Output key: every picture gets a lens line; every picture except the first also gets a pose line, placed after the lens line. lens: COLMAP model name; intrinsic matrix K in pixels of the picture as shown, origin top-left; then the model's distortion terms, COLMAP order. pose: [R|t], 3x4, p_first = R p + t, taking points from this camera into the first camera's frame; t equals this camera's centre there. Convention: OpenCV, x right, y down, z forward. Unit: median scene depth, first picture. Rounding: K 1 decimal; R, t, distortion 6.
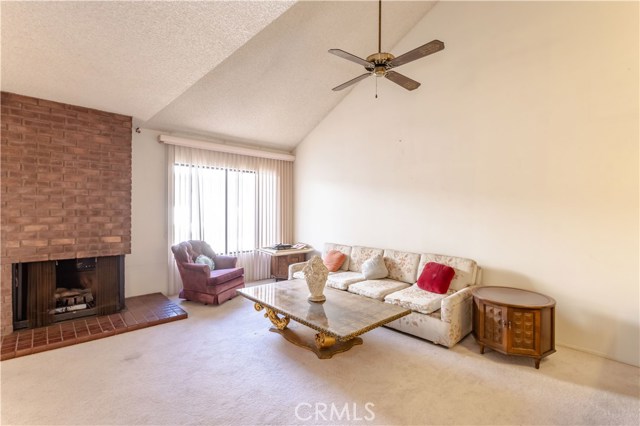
lens RADIAL K [[301.2, 0, 319.7], [0, 301.2, 210.5], [0, 0, 1]] dist [-0.003202, 0.005001]
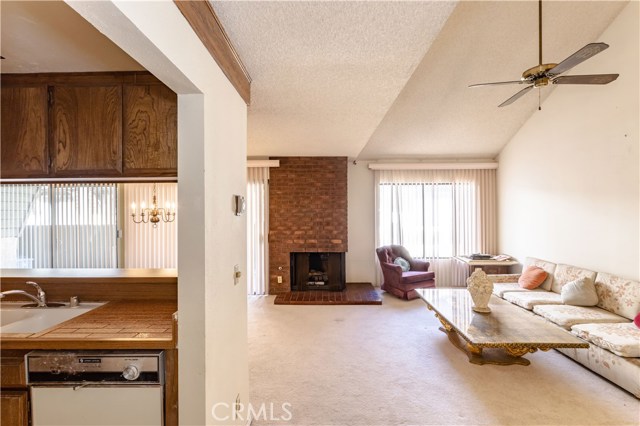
lens RADIAL K [[301.2, 0, 319.7], [0, 301.2, 210.5], [0, 0, 1]] dist [-0.003202, 0.005001]
pose [[0.724930, -0.011226, -0.688731, 0.273479], [0.009206, 0.999936, -0.006610, -0.047064], [0.688761, -0.001549, 0.724987, -0.135963]]
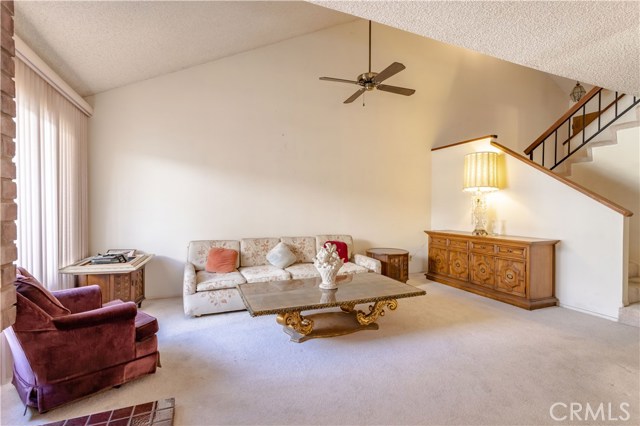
lens RADIAL K [[301.2, 0, 319.7], [0, 301.2, 210.5], [0, 0, 1]] dist [-0.003202, 0.005001]
pose [[0.341674, -0.014987, 0.939699, -0.830824], [-0.000416, 0.999870, 0.016097, 0.023004], [-0.939818, -0.005891, 0.341624, 0.609374]]
